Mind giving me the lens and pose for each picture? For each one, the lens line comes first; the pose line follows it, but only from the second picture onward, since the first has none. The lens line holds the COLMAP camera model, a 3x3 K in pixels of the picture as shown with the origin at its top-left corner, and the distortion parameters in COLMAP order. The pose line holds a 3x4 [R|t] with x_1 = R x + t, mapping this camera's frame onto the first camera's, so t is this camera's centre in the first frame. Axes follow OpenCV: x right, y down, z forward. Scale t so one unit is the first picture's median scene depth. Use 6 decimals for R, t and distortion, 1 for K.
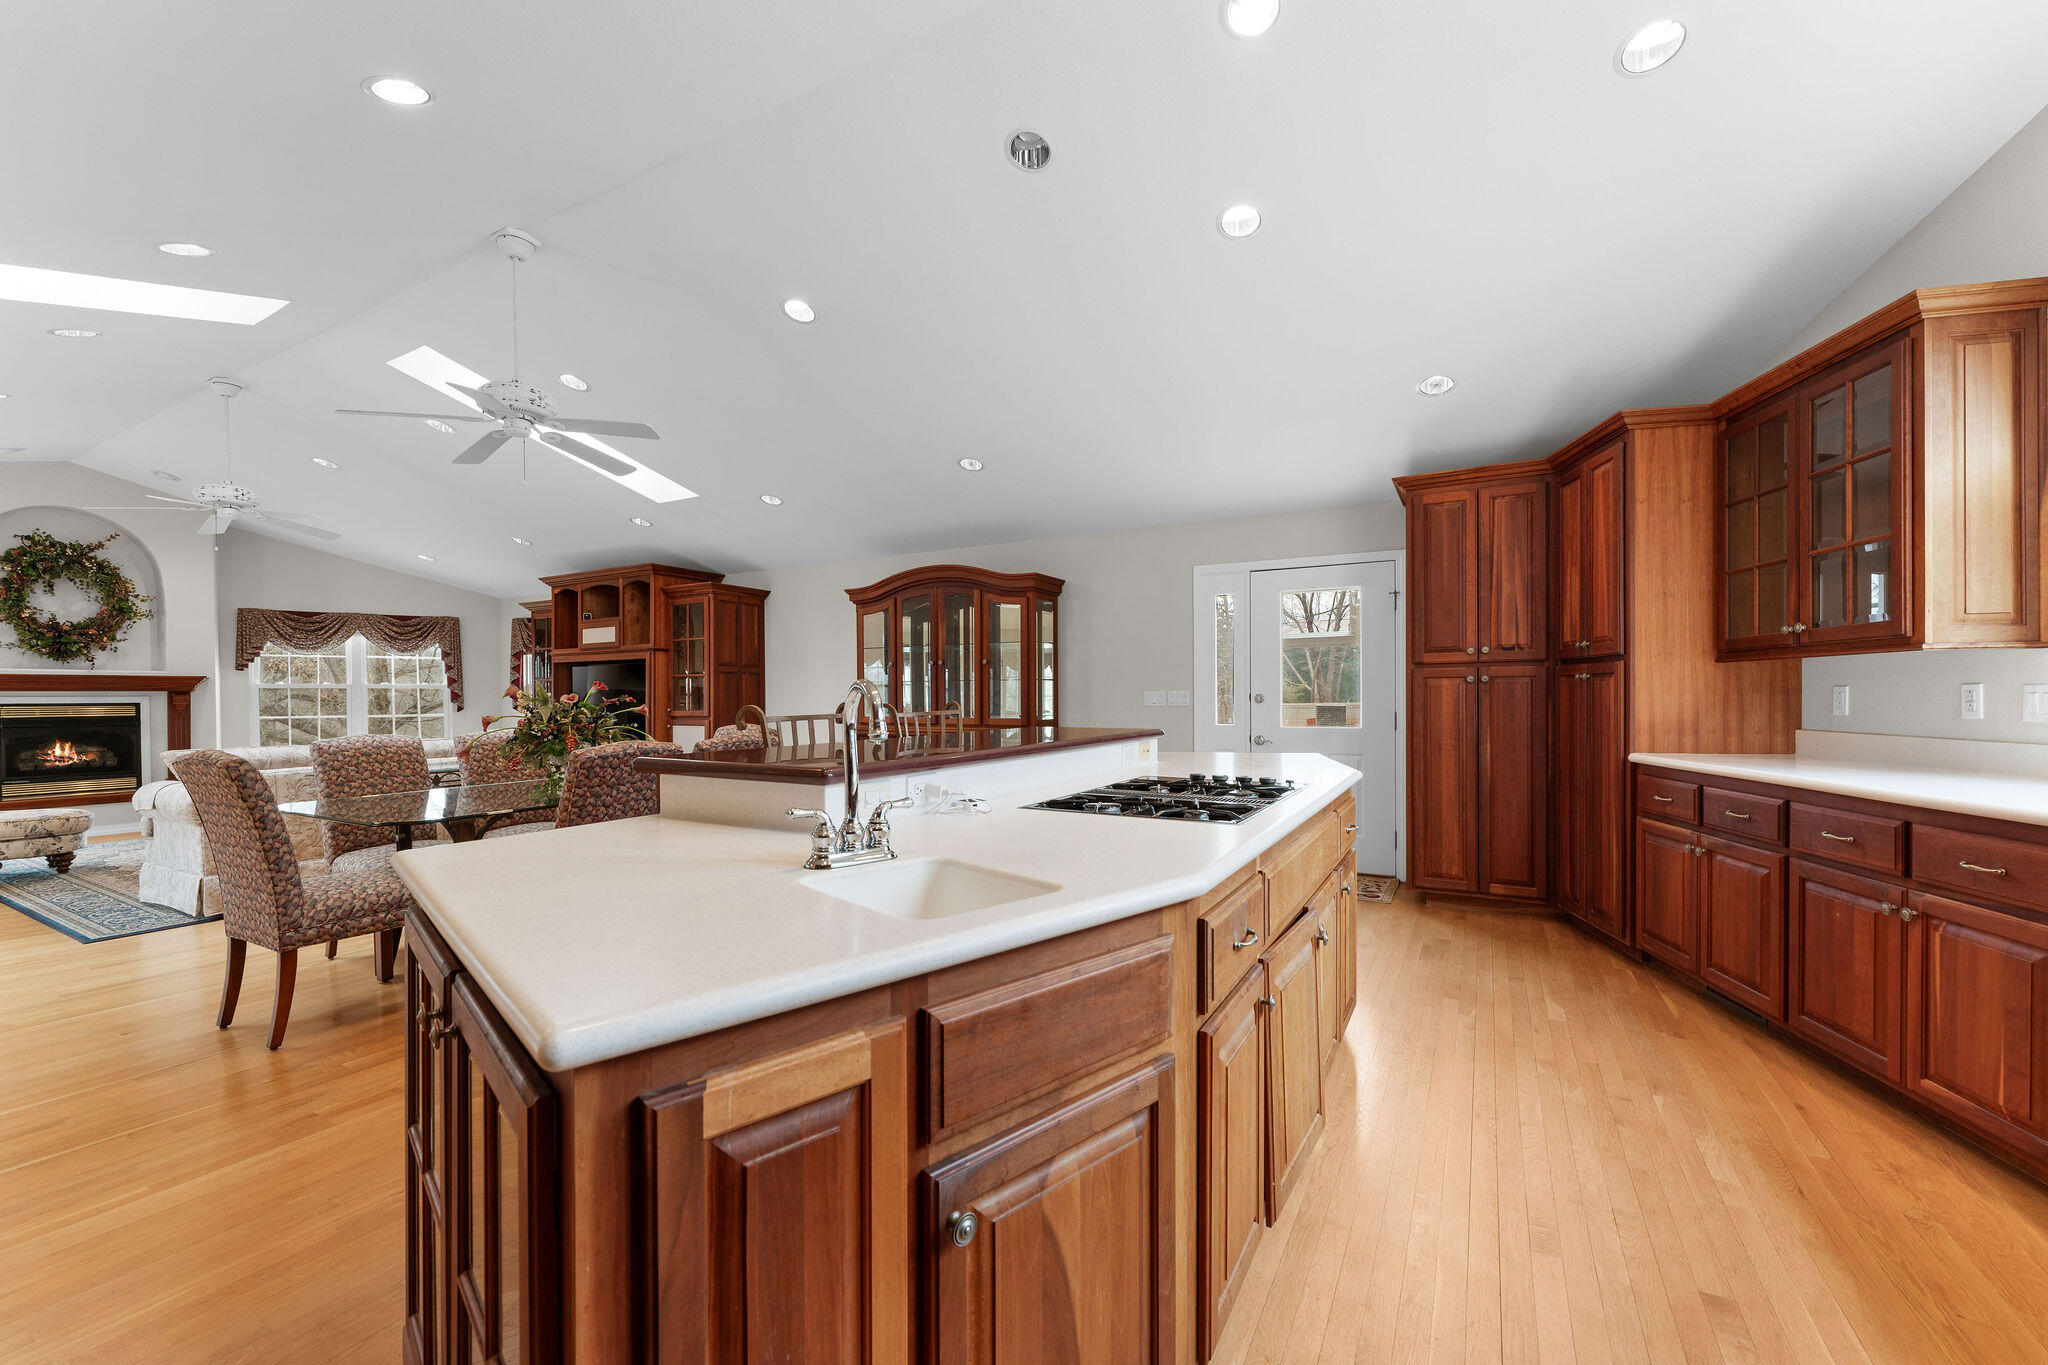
lens RADIAL K [[820.5, 0, 1015.4], [0, 820.5, 700.9], [0, 0, 1]] dist [-0.000167, 0.000288]
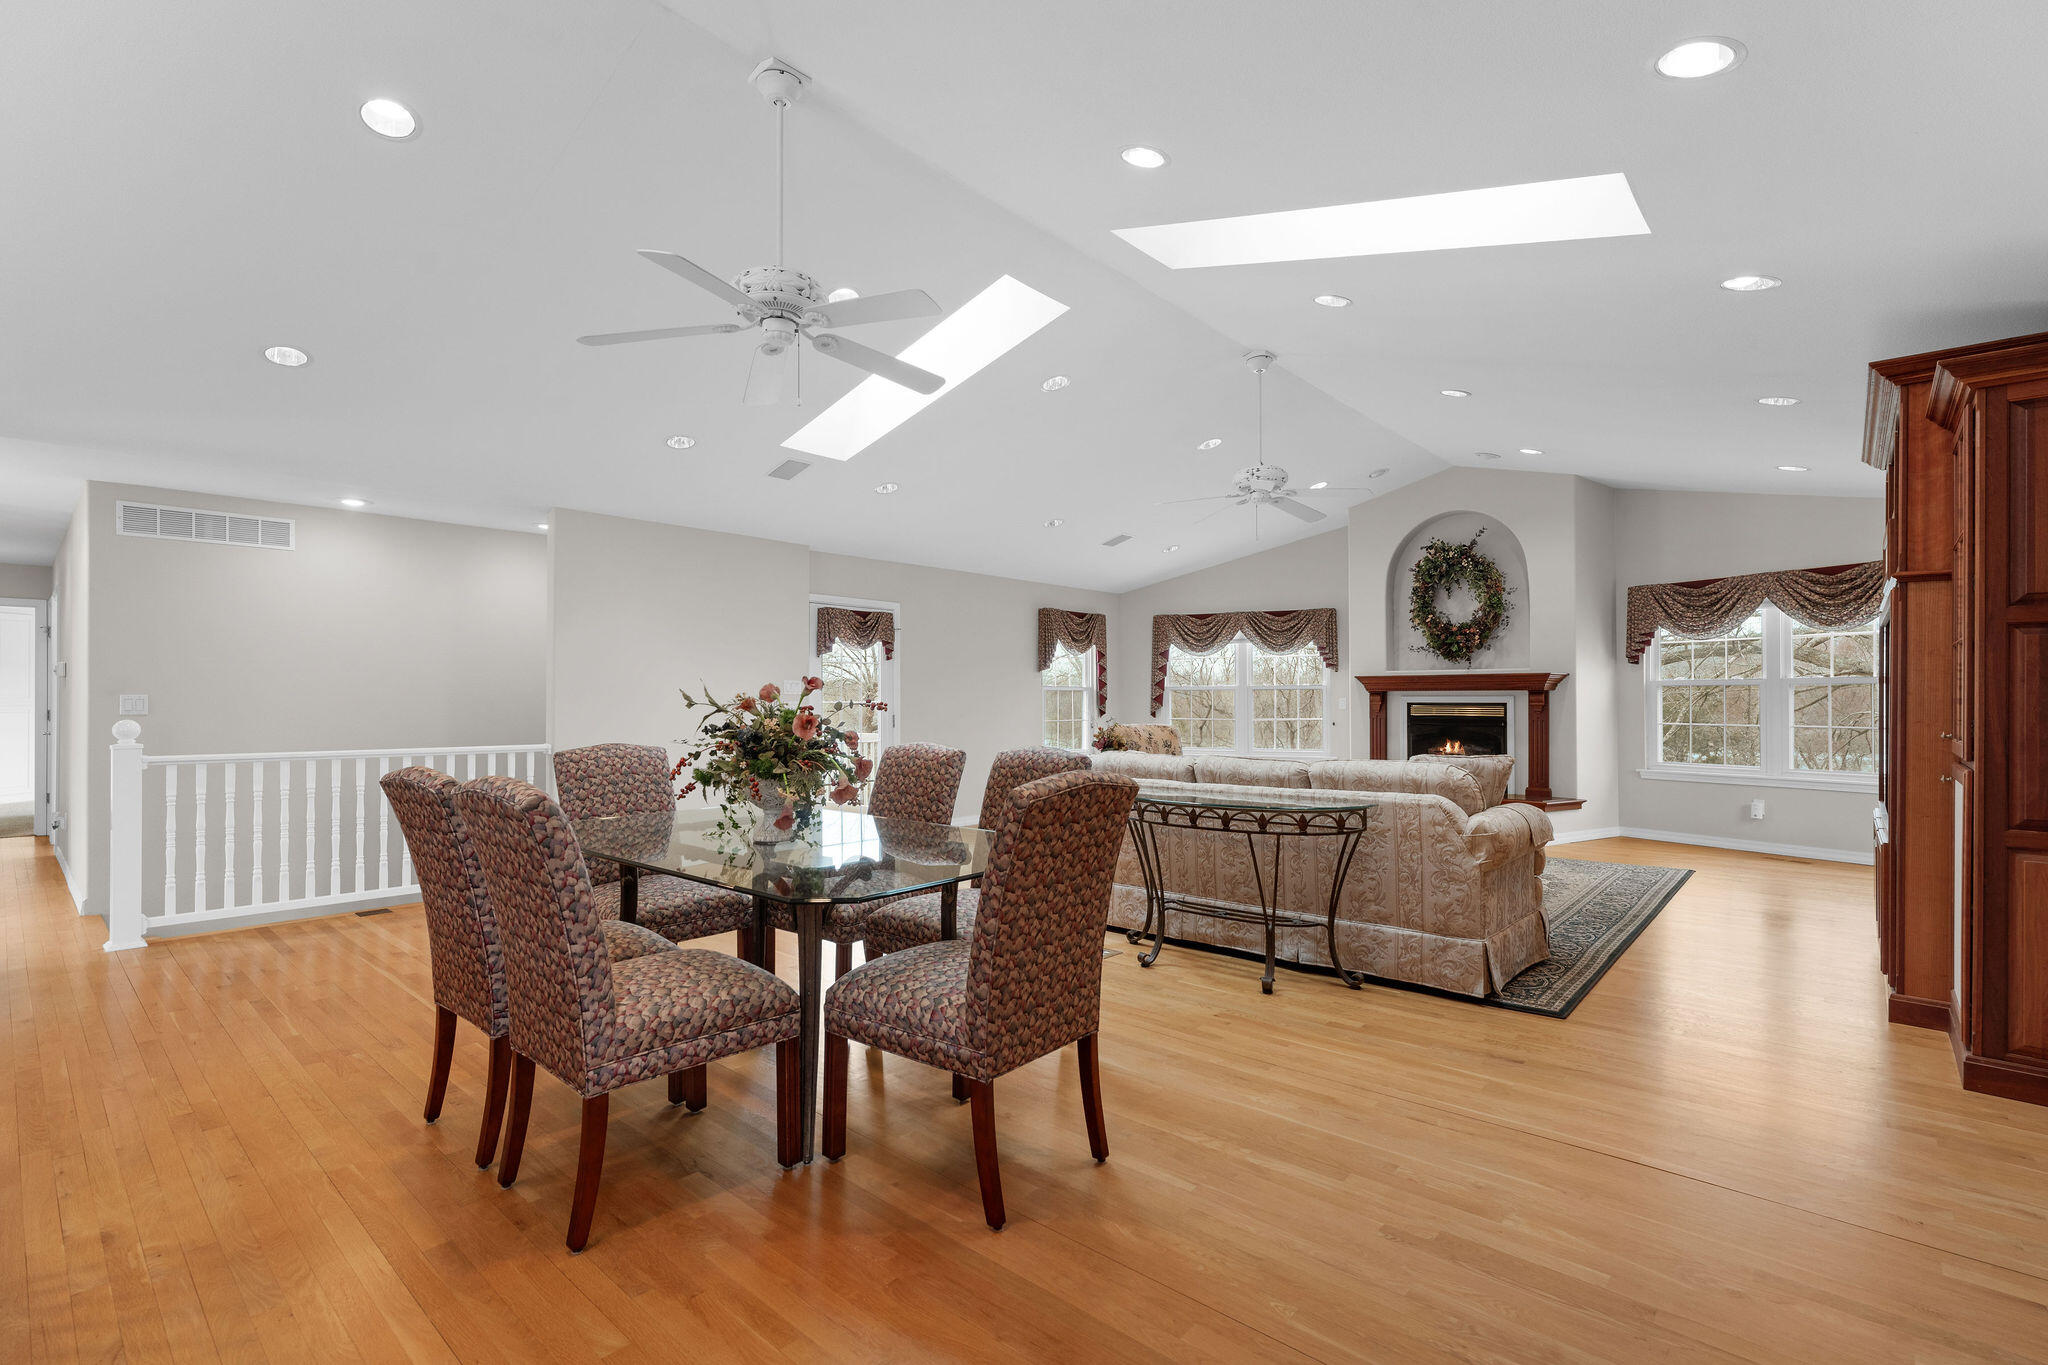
lens RADIAL K [[919.6, 0, 1024.0], [0, 919.6, 682.5], [0, 0, 1]] dist [-0.001760, -0.000127]
pose [[-0.206405, -0.010238, -0.978413, 0.166142], [-0.004278, 0.999945, -0.009561, -0.018637], [0.978457, 0.002212, -0.206438, 1.496044]]
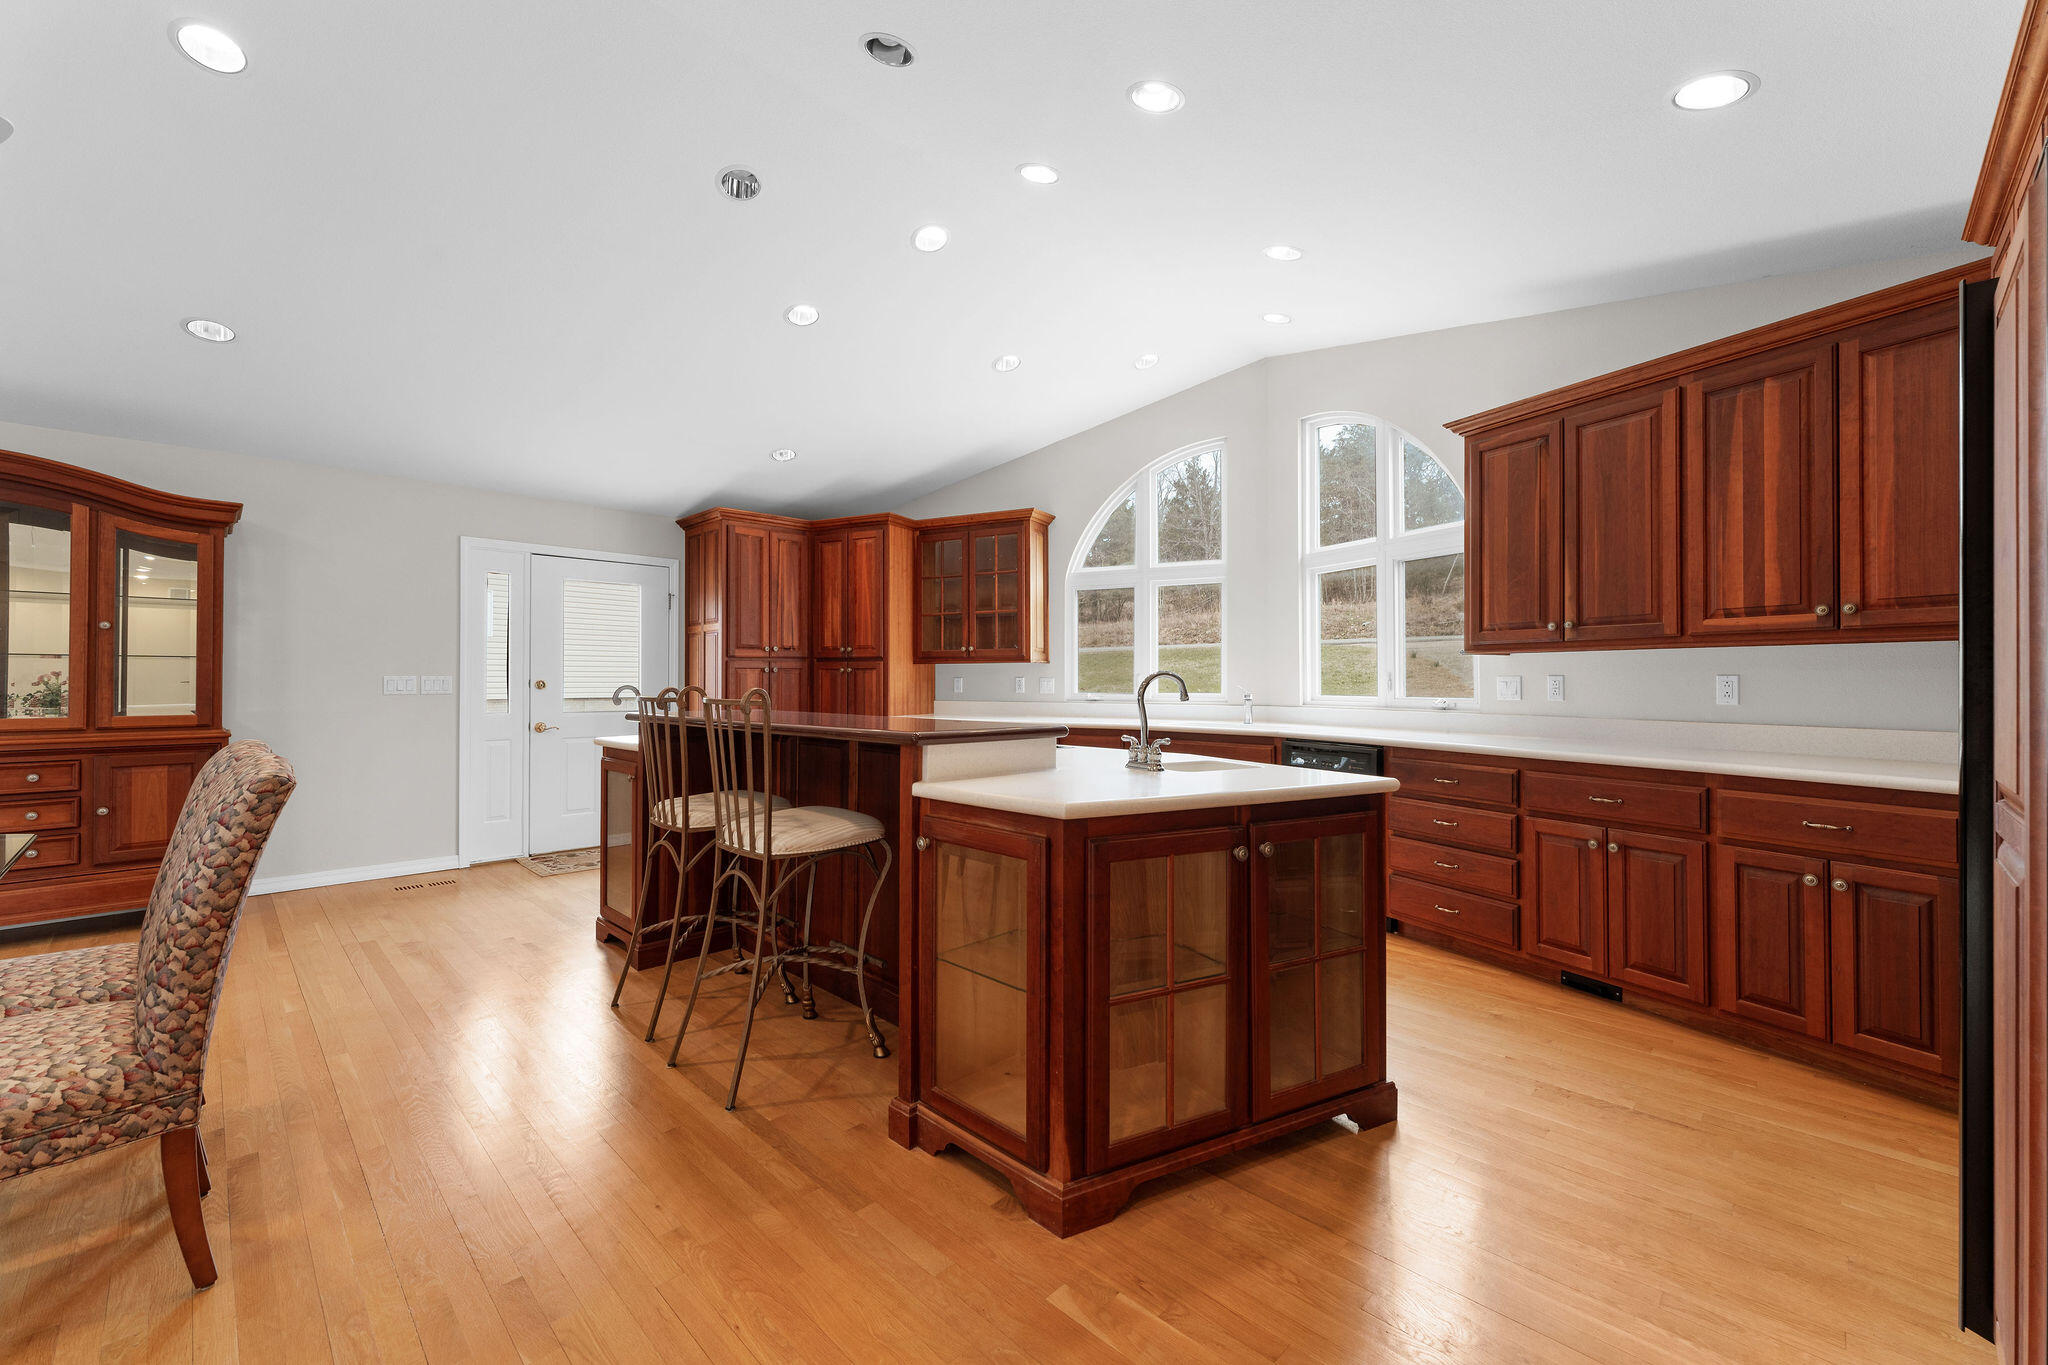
lens RADIAL K [[822.2, 0, 1024.2], [0, 822.2, 674.9], [0, 0, 1]] dist [0.001214, 0.000179]
pose [[0.257379, 0.012348, 0.966232, -0.804446], [0.004456, 0.999893, -0.013965, 0.003045], [-0.966300, 0.007899, 0.257297, 0.303018]]
